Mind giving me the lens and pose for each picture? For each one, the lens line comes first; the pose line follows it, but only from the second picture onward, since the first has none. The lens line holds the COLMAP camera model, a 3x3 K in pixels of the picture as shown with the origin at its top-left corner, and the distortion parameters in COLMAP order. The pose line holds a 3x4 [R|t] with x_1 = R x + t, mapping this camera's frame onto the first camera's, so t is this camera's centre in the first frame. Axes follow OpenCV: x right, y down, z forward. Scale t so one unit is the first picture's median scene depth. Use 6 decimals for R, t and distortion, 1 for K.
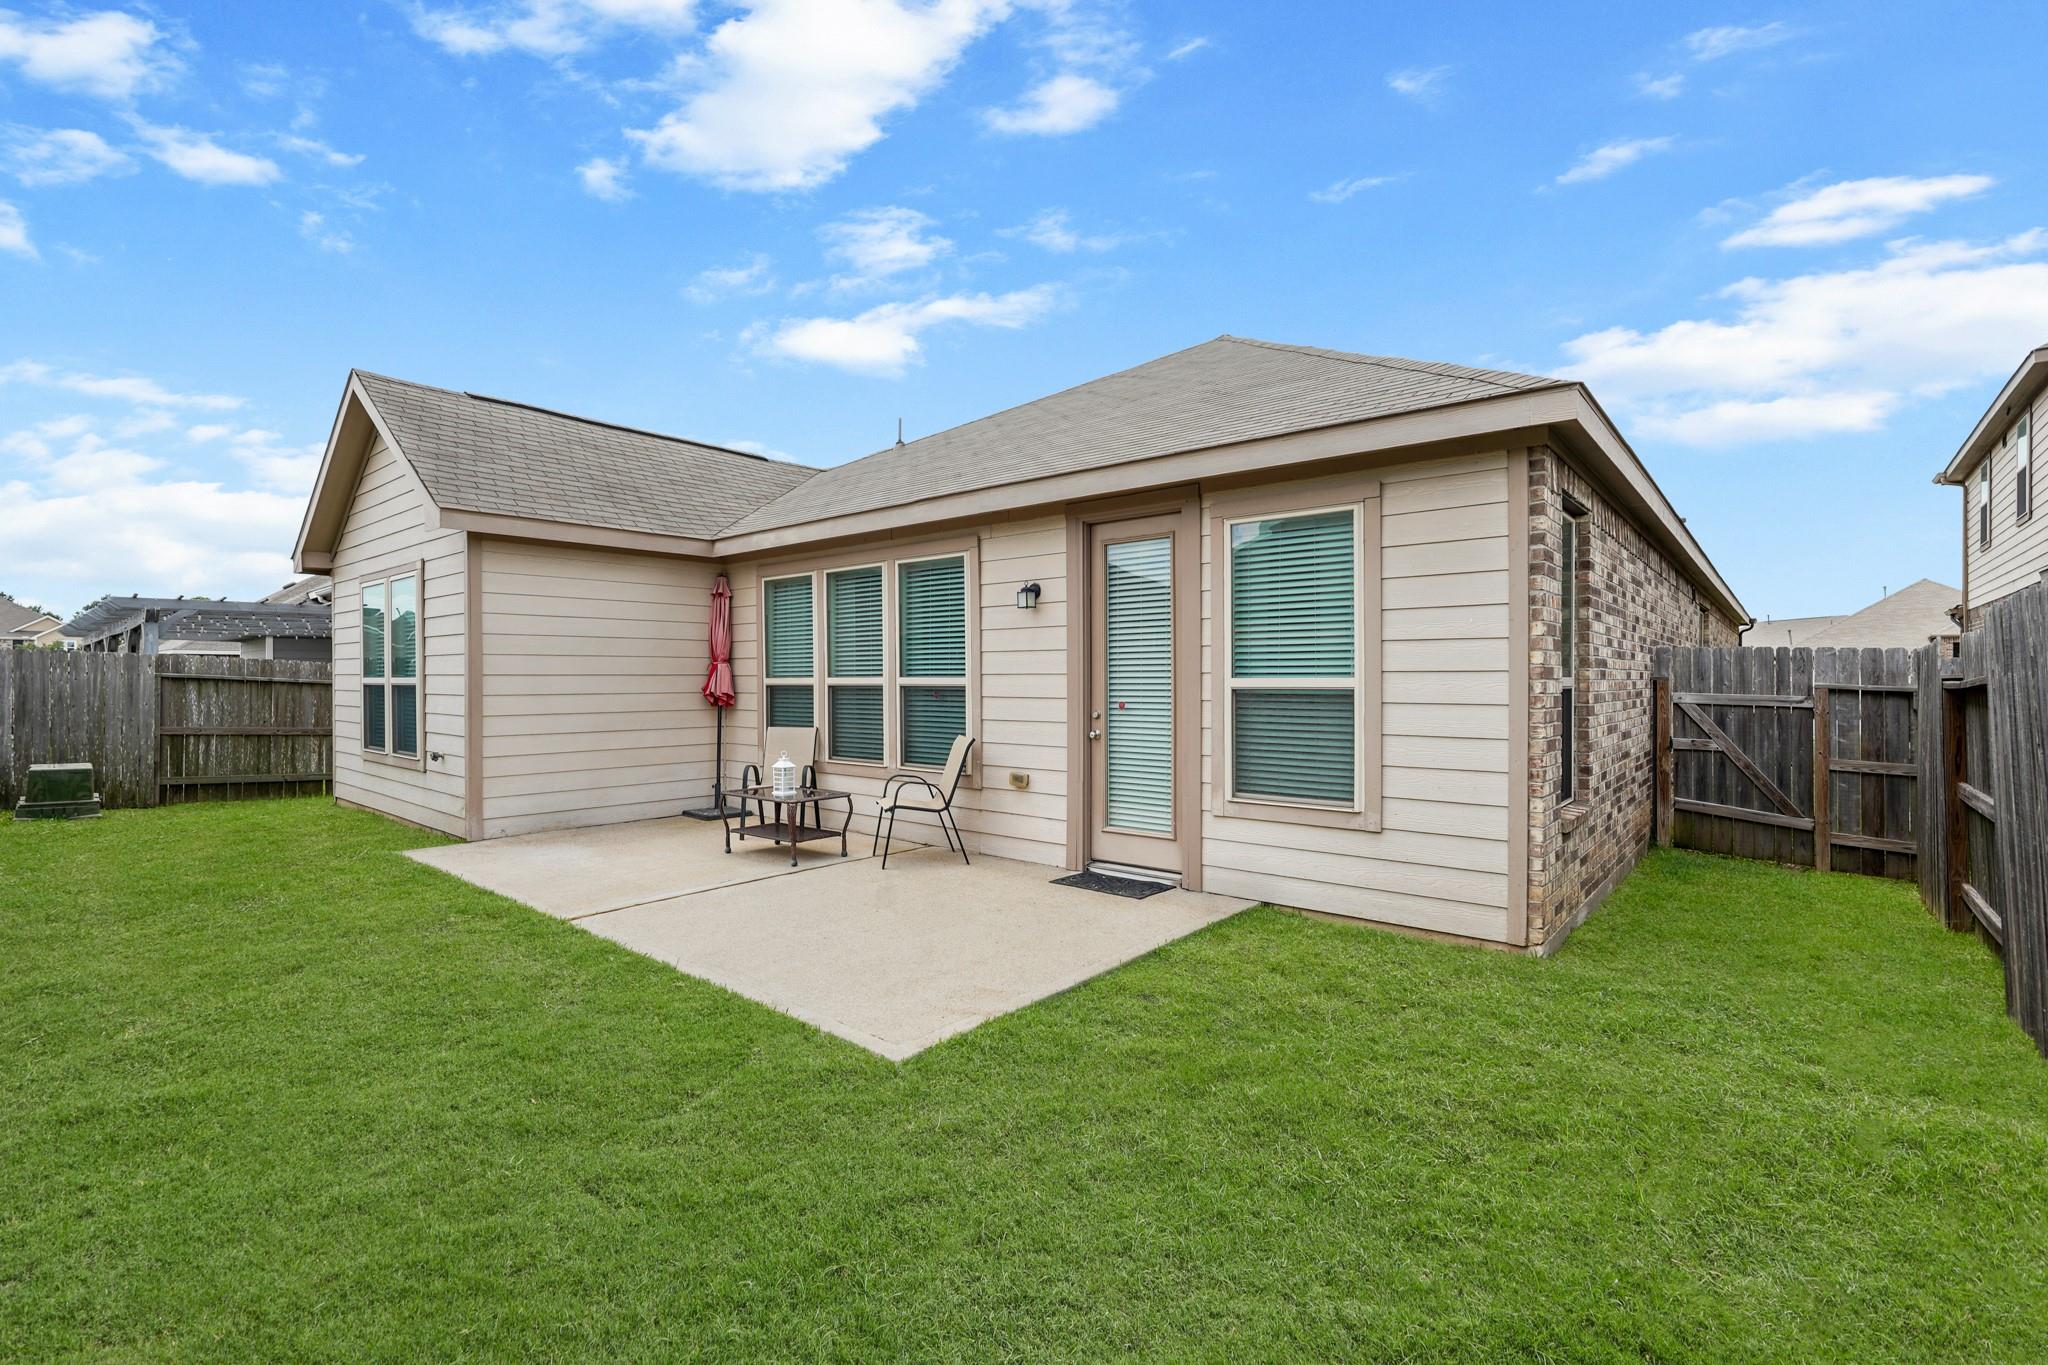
lens RADIAL K [[906.3, 0, 1022.1], [0, 906.3, 690.1], [0, 0, 1]] dist [-0.007227, 0.000860]
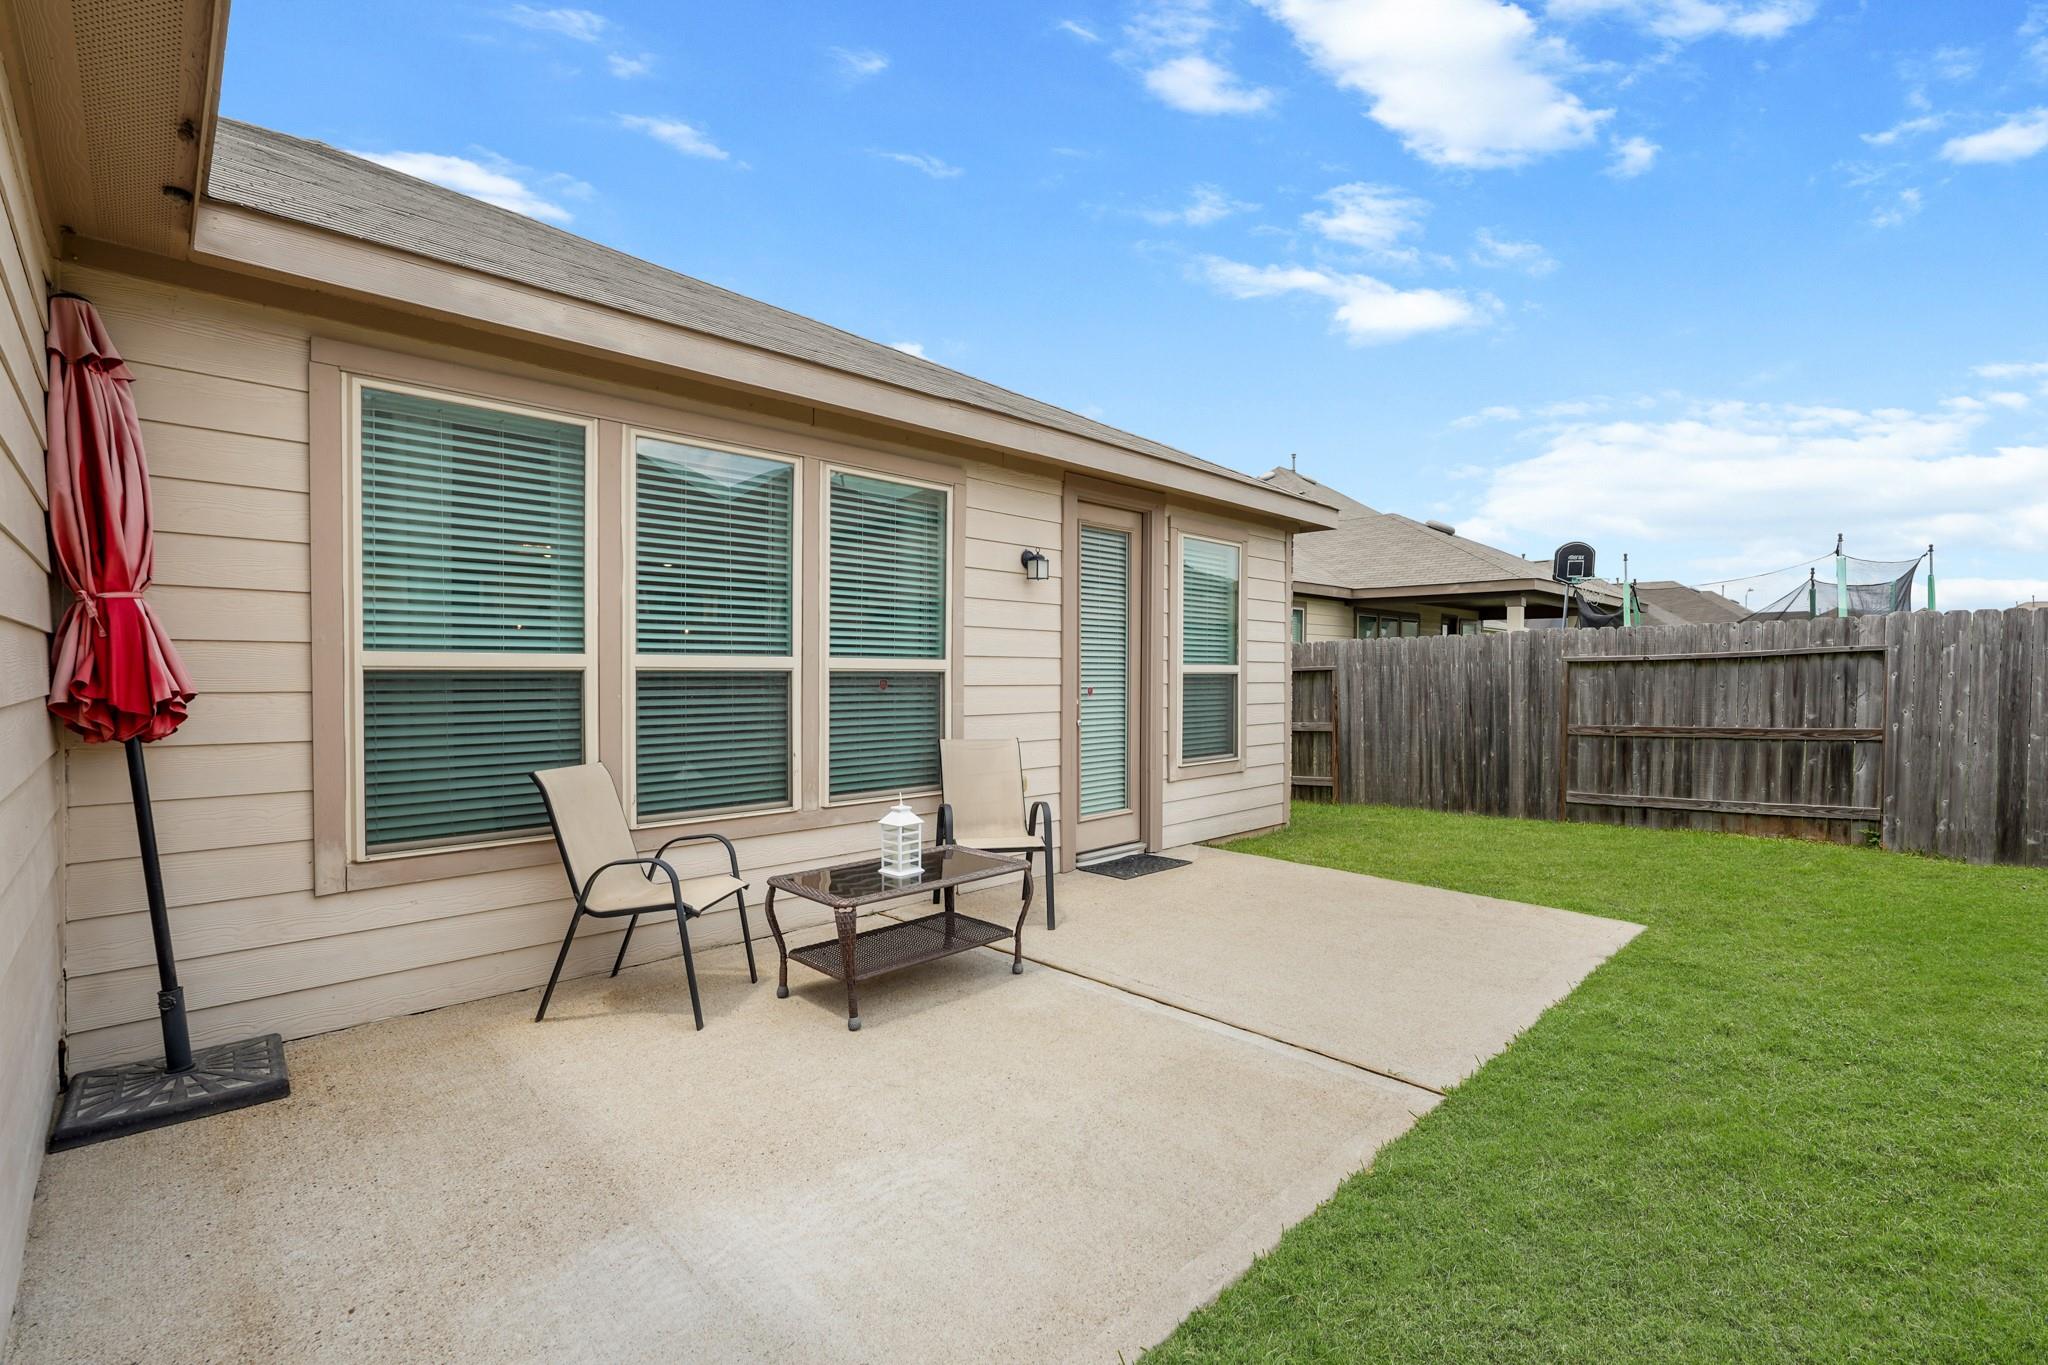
lens RADIAL K [[906.3, 0, 1022.1], [0, 906.3, 690.1], [0, 0, 1]] dist [-0.007227, 0.000860]
pose [[0.094684, -0.027411, 0.995130, -0.821203], [-0.003115, 0.999608, 0.027830, -0.010655], [-0.995503, -0.005735, 0.094561, 0.912021]]
